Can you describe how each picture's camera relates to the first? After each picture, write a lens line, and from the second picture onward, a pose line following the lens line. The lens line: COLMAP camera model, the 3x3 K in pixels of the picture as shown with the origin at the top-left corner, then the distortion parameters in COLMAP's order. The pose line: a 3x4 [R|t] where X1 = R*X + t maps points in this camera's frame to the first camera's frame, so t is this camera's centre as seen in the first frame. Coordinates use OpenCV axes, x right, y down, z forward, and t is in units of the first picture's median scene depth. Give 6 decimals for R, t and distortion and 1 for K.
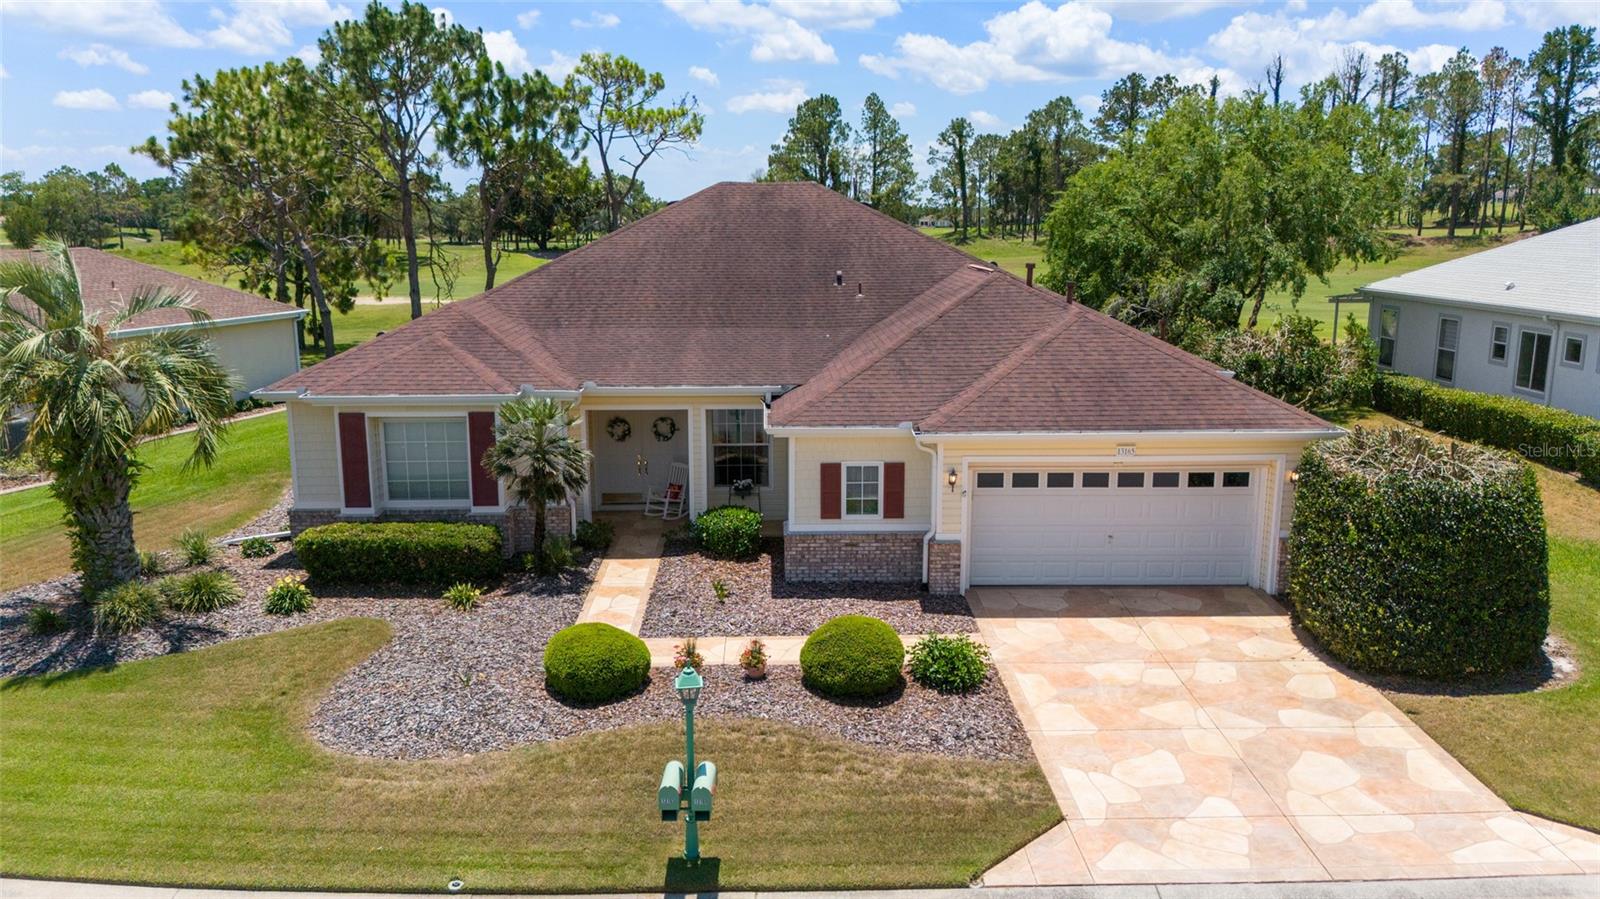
lens RADIAL K [[1198.5, 0, 798.2], [0, 1198.5, 446.8], [0, 0, 1]] dist [0.067424, -0.084416]
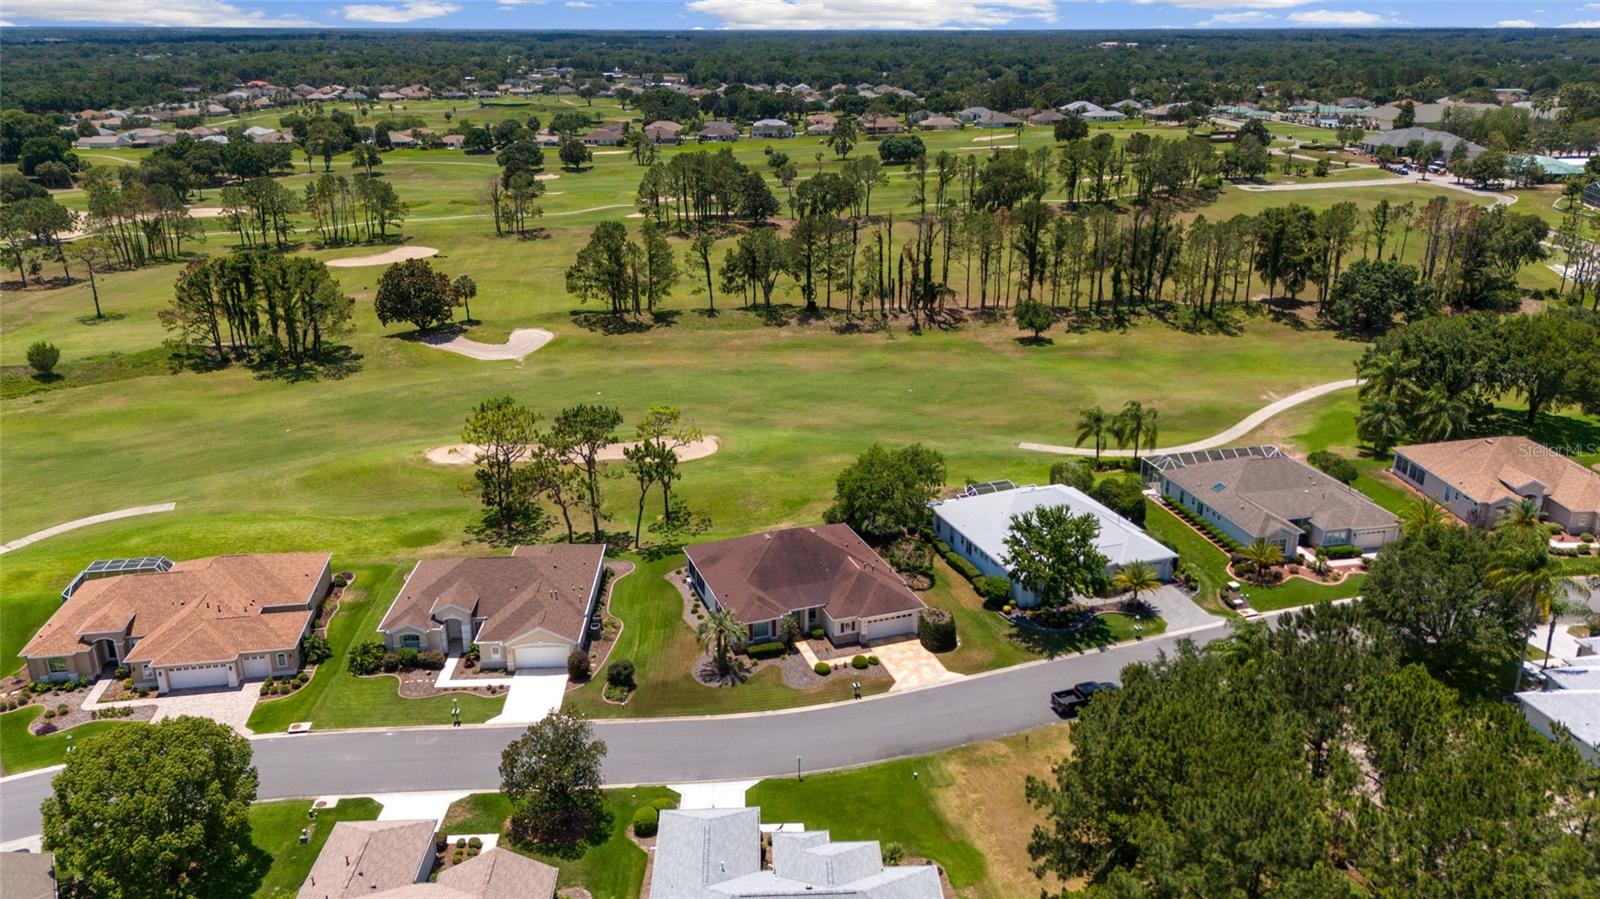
lens RADIAL K [[1198.5, 0, 798.0], [0, 1198.5, 441.0], [0, 0, 1]] dist [0.067424, -0.084416]
pose [[0.951810, -0.105568, 0.287946, -1.677785], [0.065338, 0.987135, 0.145931, -1.640648], [-0.299648, -0.120085, 0.946462, -4.085187]]
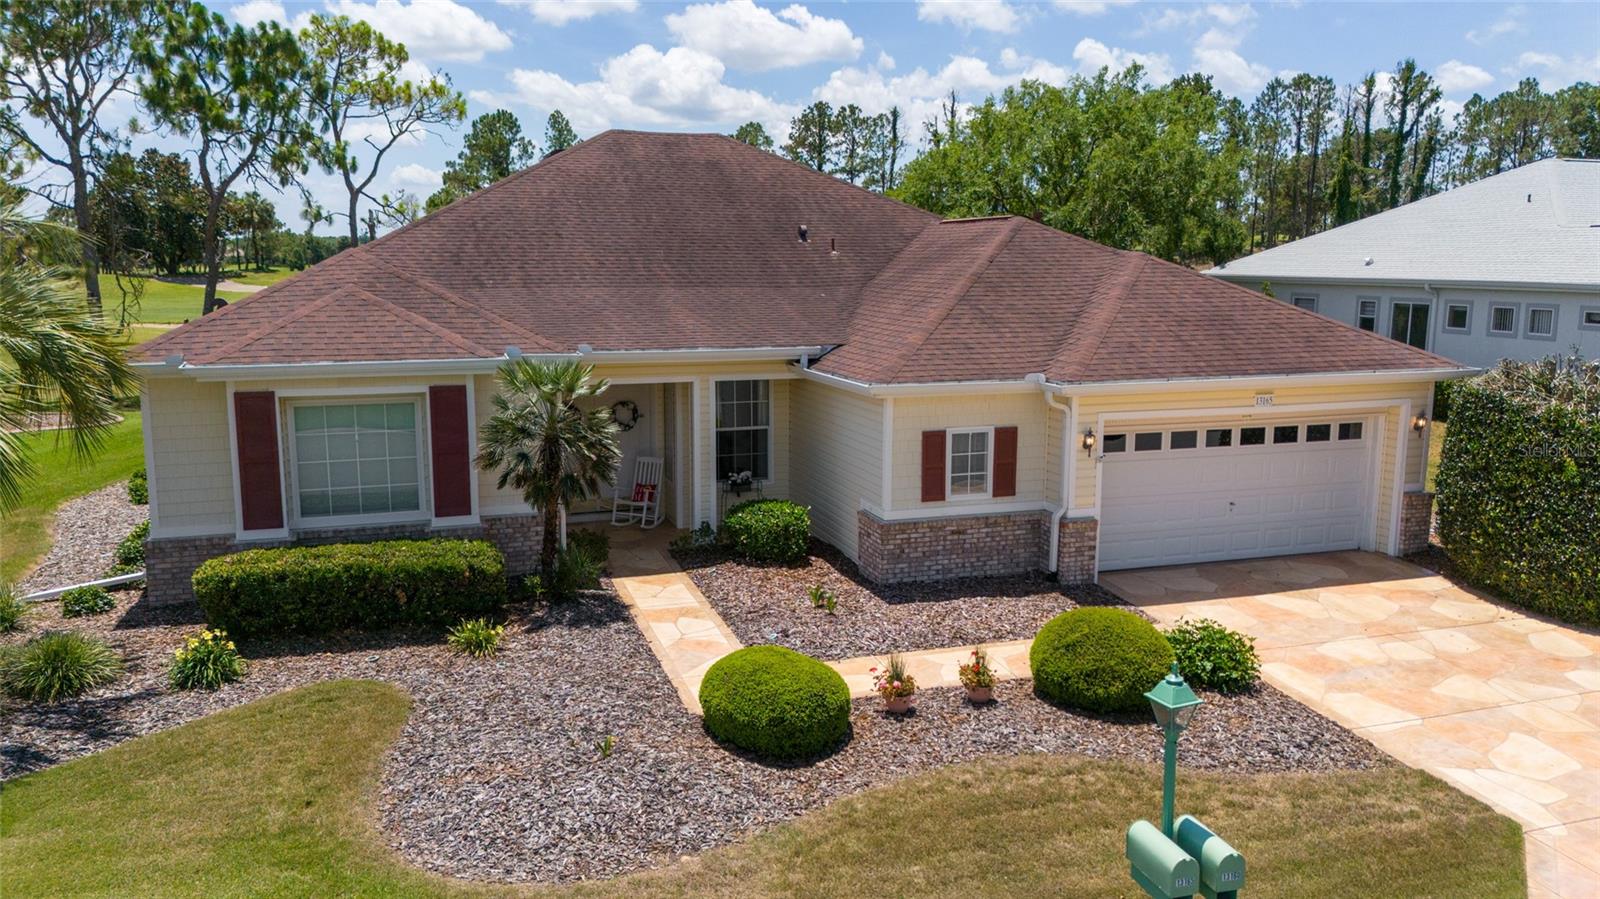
lens RADIAL K [[1198.5, 0, 807.1], [0, 1198.5, 459.2], [0, 0, 1]] dist [0.067424, -0.084416]
pose [[0.954851, -0.046571, 0.293413, -0.290230], [0.053060, 0.998490, -0.014192, 0.039569], [-0.292310, 0.029119, 0.955880, 0.262026]]
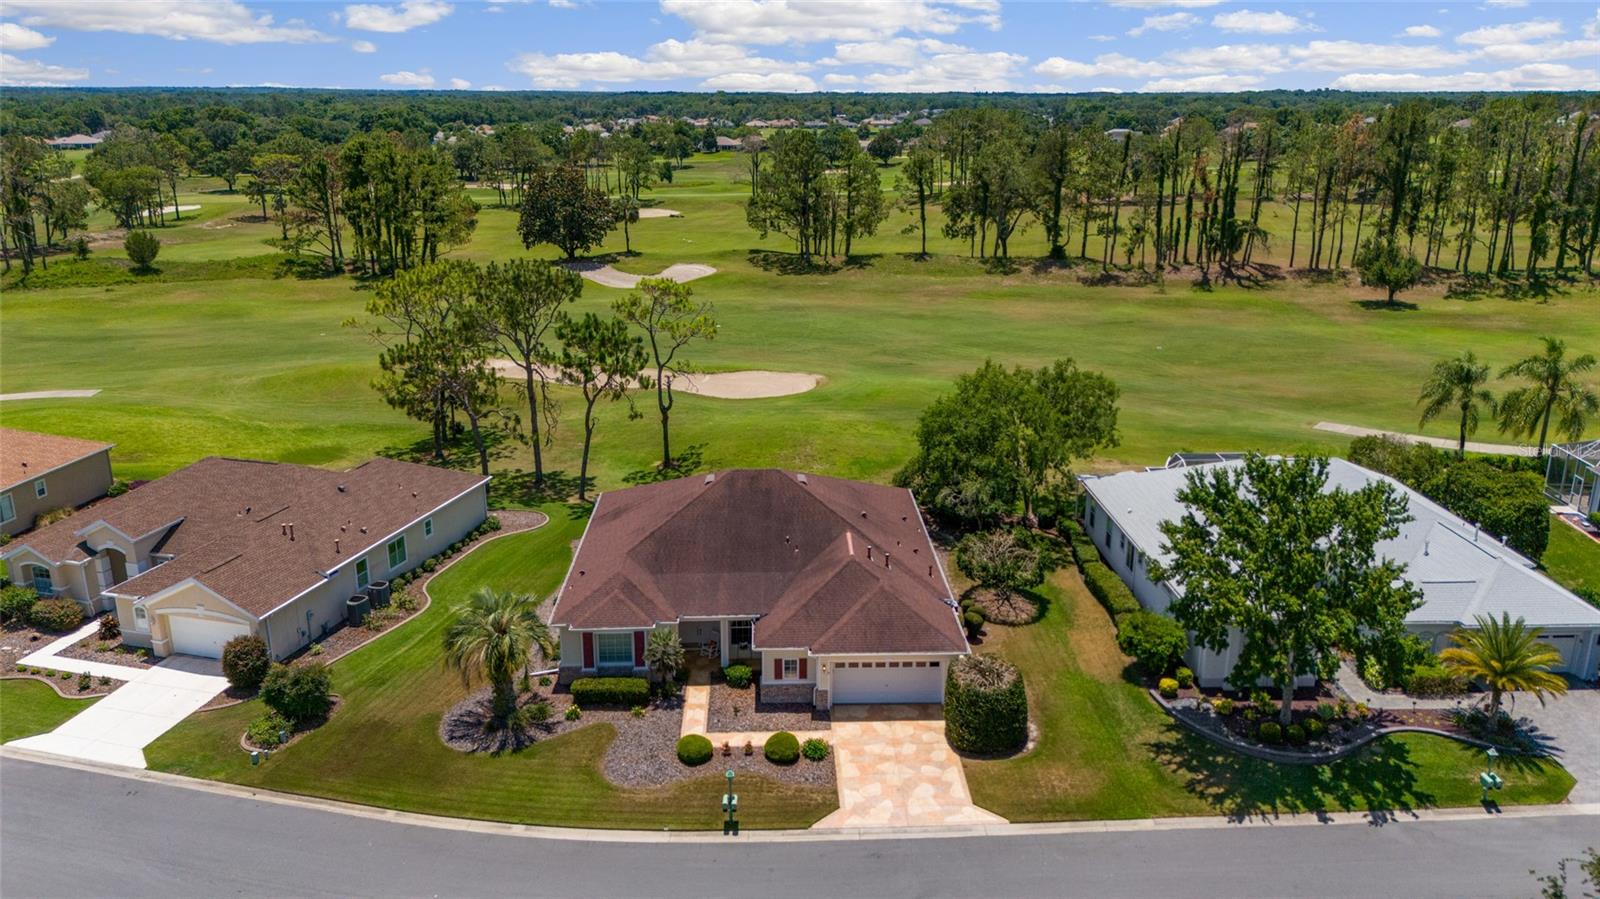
lens RADIAL K [[1198.5, 0, 796.4], [0, 1198.5, 425.1], [0, 0, 1]] dist [0.067424, -0.084416]
pose [[0.999999, -0.000781, 0.000827, 0.064880], [0.000714, 0.996953, 0.078003, -0.691733], [-0.000886, -0.078002, 0.996953, -1.544130]]
